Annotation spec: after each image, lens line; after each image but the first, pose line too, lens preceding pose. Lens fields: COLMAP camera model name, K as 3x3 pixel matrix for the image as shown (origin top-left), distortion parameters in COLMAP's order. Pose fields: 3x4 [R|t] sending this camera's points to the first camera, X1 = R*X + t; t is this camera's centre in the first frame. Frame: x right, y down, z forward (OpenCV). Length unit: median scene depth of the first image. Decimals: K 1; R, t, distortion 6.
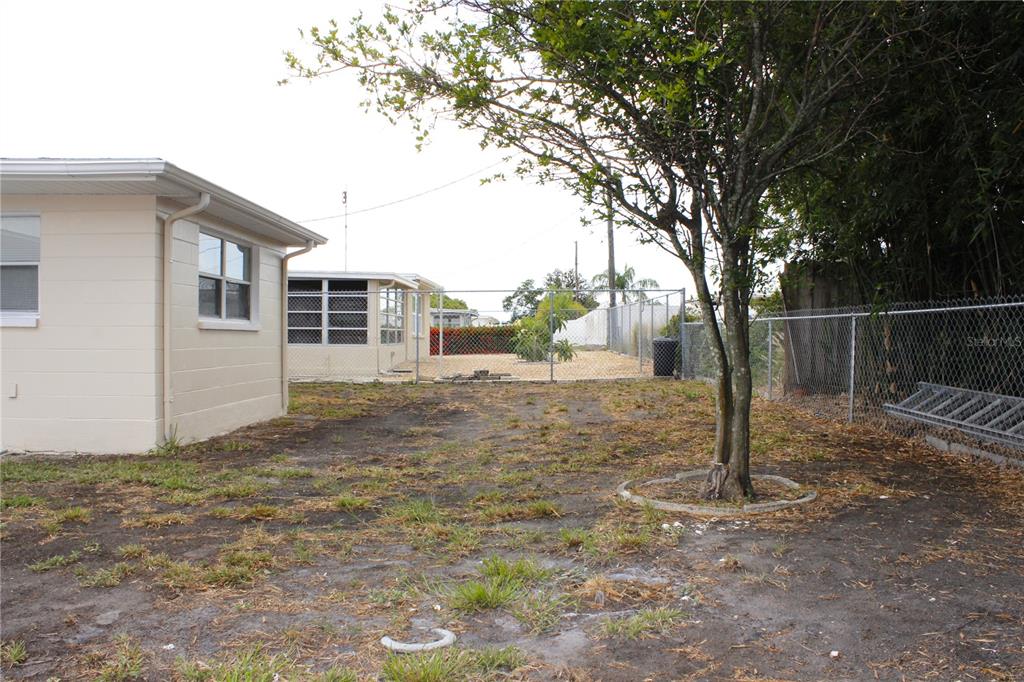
lens RADIAL K [[854.7, 0, 510.0], [0, 854.7, 350.5], [0, 0, 1]] dist [-0.167517, 0.148942]
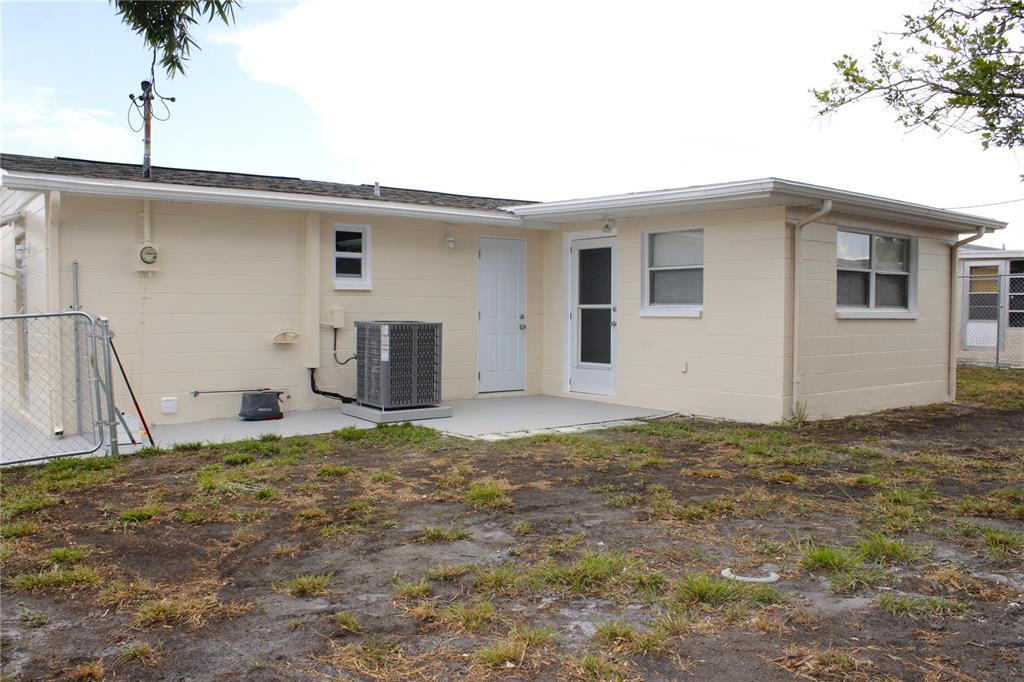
lens RADIAL K [[854.7, 0, 510.0], [0, 854.7, 350.5], [0, 0, 1]] dist [-0.167517, 0.148942]
pose [[0.624793, 0.033429, -0.780074, 0.252459], [-0.010863, 0.999359, 0.034125, -0.018226], [0.780715, -0.012847, 0.624756, -0.042033]]
